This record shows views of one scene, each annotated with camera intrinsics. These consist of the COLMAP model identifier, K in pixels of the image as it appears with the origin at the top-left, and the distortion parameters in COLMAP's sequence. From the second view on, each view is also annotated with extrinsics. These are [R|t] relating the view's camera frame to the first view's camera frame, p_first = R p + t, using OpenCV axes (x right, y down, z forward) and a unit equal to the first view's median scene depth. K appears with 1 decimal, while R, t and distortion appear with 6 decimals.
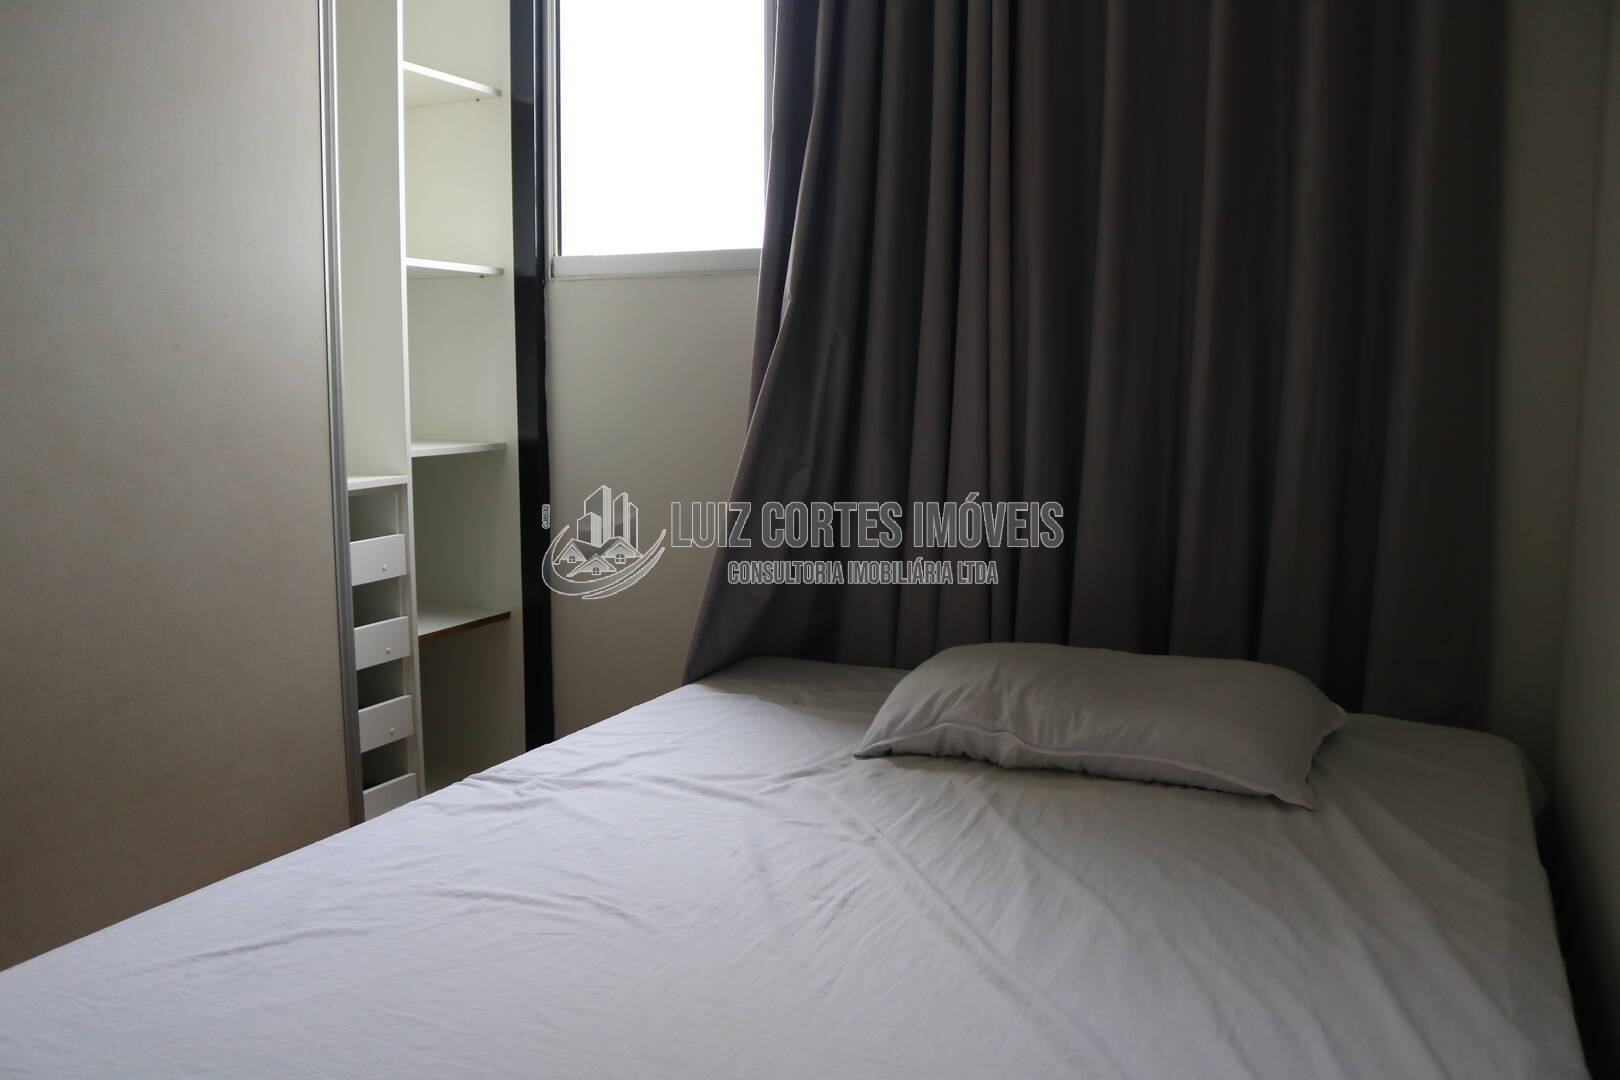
lens RADIAL K [[1332.2, 0, 809.7], [0, 1332.2, 539.6], [0, 0, 1]] dist [-0.159663, 0.121891]
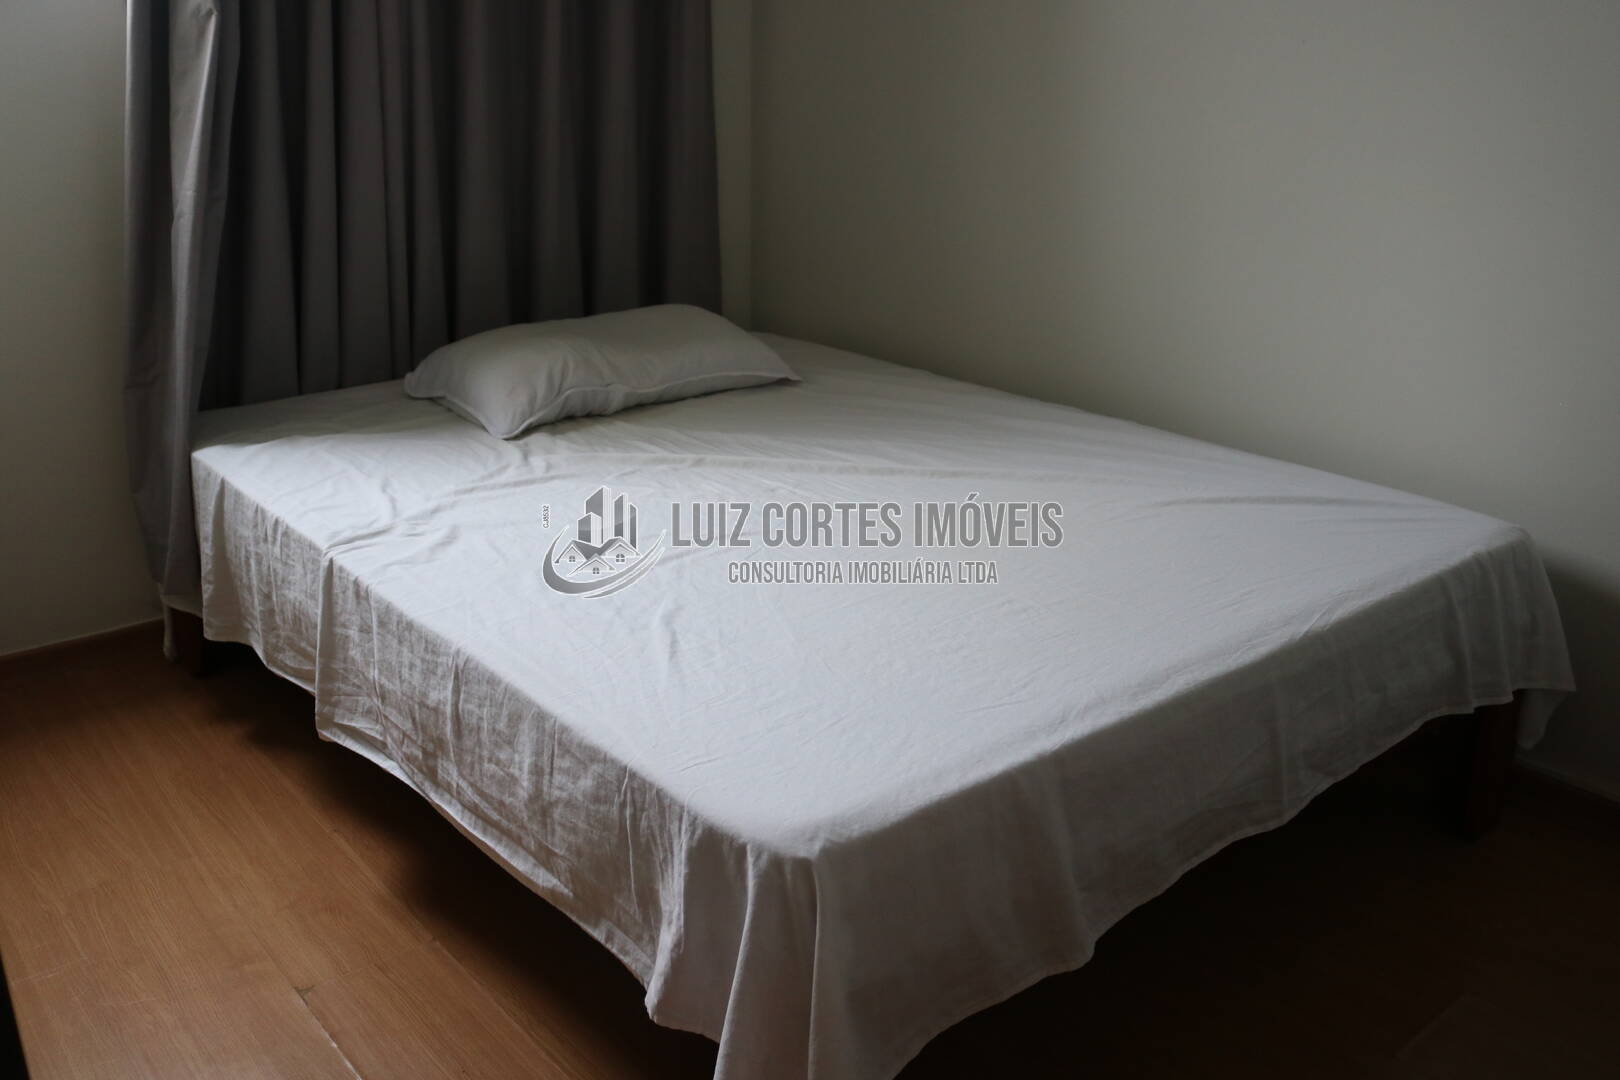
lens RADIAL K [[1385.6, 0, 809.8], [0, 1385.6, 533.6], [0, 0, 1]] dist [-0.085363, 0.005728]
pose [[0.423191, -0.296069, 0.856302, -0.925765], [0.117746, 0.955060, 0.272023, -0.052652], [-0.898357, -0.014291, 0.439034, 0.256971]]
